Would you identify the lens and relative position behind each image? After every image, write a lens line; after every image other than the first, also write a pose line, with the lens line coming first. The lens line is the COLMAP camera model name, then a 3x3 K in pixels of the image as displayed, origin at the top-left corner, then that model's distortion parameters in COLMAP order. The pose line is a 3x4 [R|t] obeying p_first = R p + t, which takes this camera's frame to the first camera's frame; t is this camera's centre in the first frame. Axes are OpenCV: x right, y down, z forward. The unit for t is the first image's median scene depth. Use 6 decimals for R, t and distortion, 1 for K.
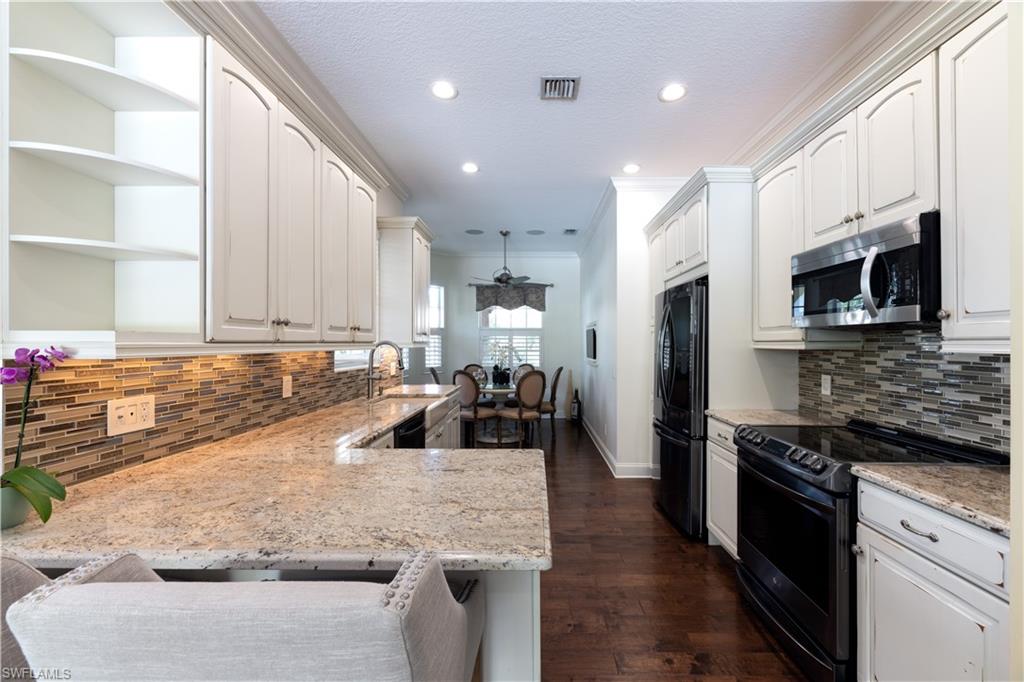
lens RADIAL K [[396.2, 0, 515.4], [0, 396.2, 343.3], [0, 0, 1]] dist [-0.000200, -0.000046]
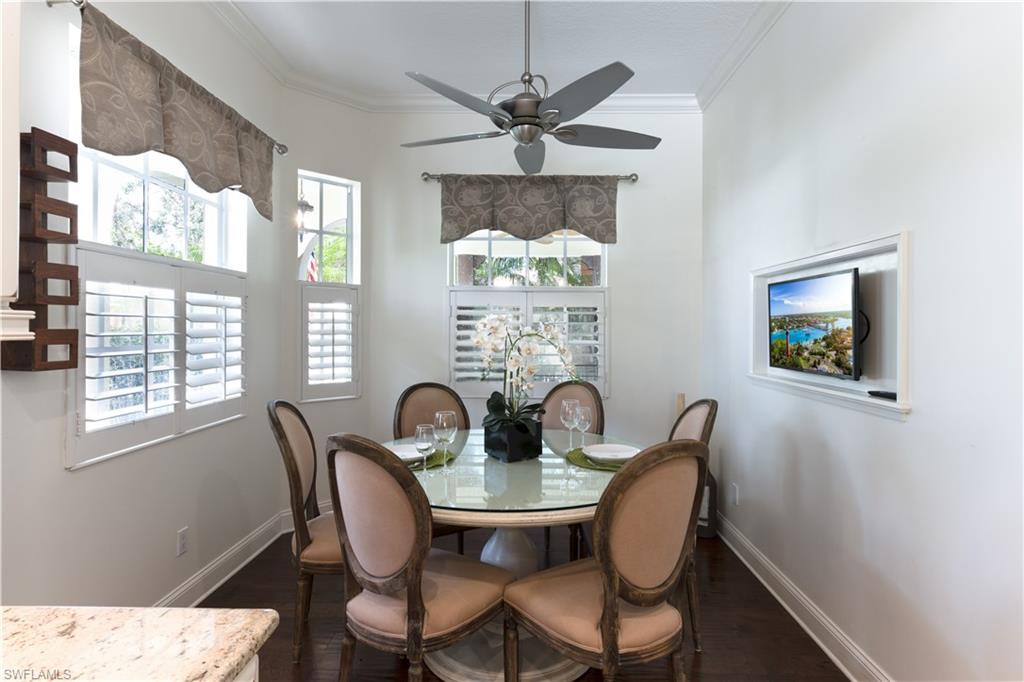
lens RADIAL K [[590.5, 0, 512.0], [0, 590.5, 334.6], [0, 0, 1]] dist [-0.001368, -0.000079]
pose [[0.999993, 0.003344, -0.001752, -0.027455], [-0.003321, 0.999910, 0.013027, 0.002172], [0.001796, -0.013021, 0.999914, 0.414101]]
